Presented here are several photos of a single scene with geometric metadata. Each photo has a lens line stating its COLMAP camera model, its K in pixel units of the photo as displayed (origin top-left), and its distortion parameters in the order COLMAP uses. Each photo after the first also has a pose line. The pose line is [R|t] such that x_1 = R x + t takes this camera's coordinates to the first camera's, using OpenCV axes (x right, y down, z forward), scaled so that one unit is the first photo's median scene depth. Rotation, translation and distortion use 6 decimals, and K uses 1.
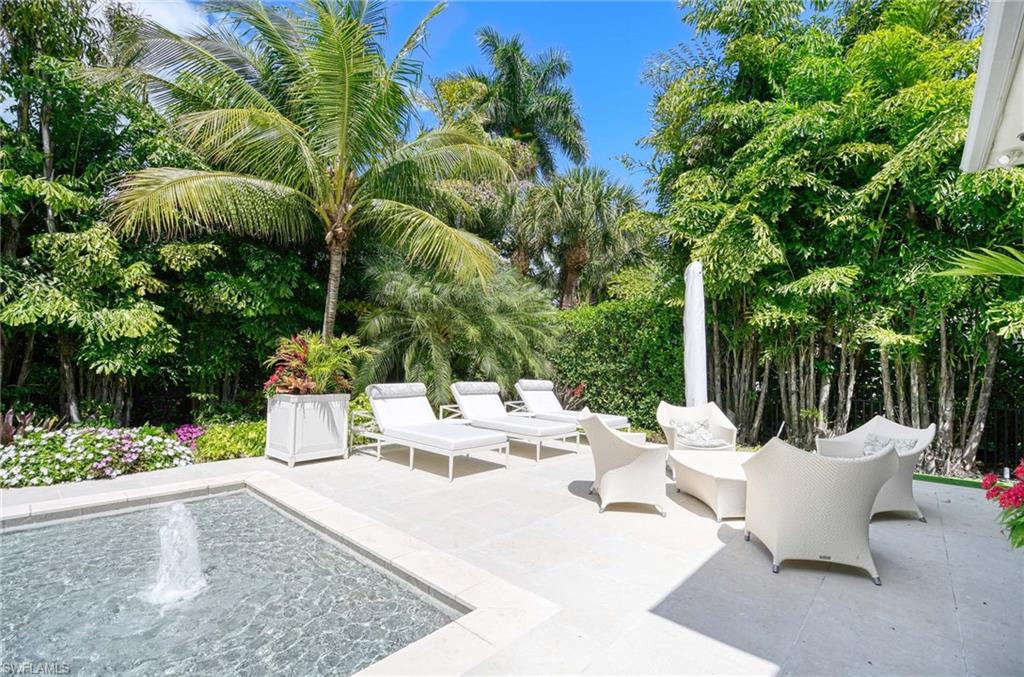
lens RADIAL K [[456.8, 0, 508.9], [0, 456.8, 347.6], [0, 0, 1]] dist [-0.013109, -0.002298]
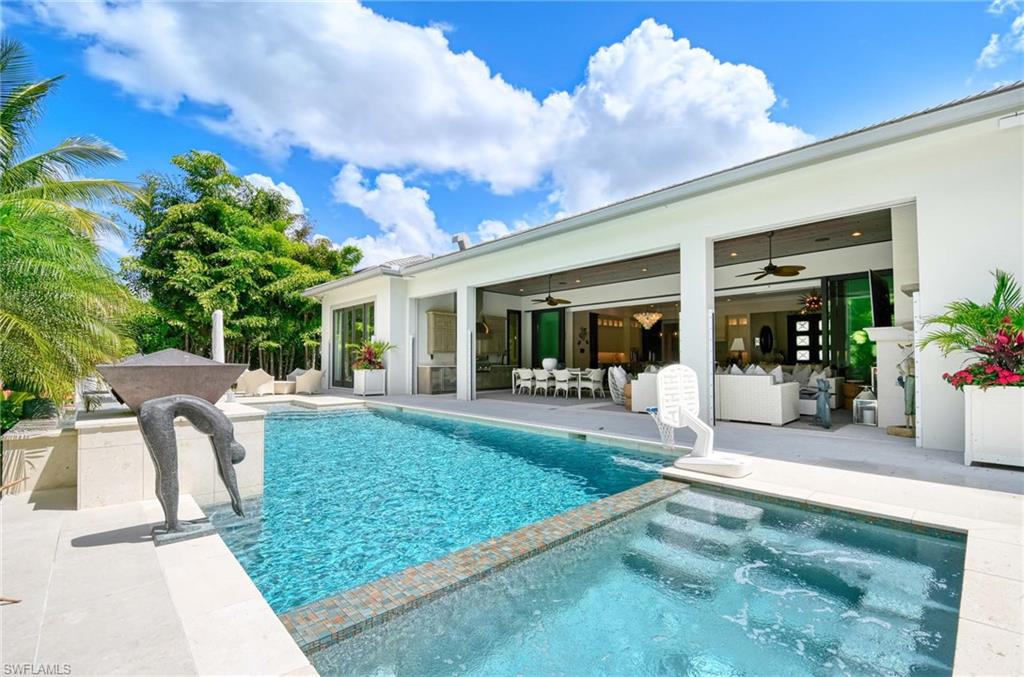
lens RADIAL K [[456.8, 0, 511.3], [0, 456.8, 346.0], [0, 0, 1]] dist [-0.013109, -0.002298]
pose [[0.069134, 0.008130, 0.997574, -1.676438], [-0.021902, 0.999738, -0.006630, -0.023981], [-0.997367, -0.021390, 0.069294, -0.593482]]
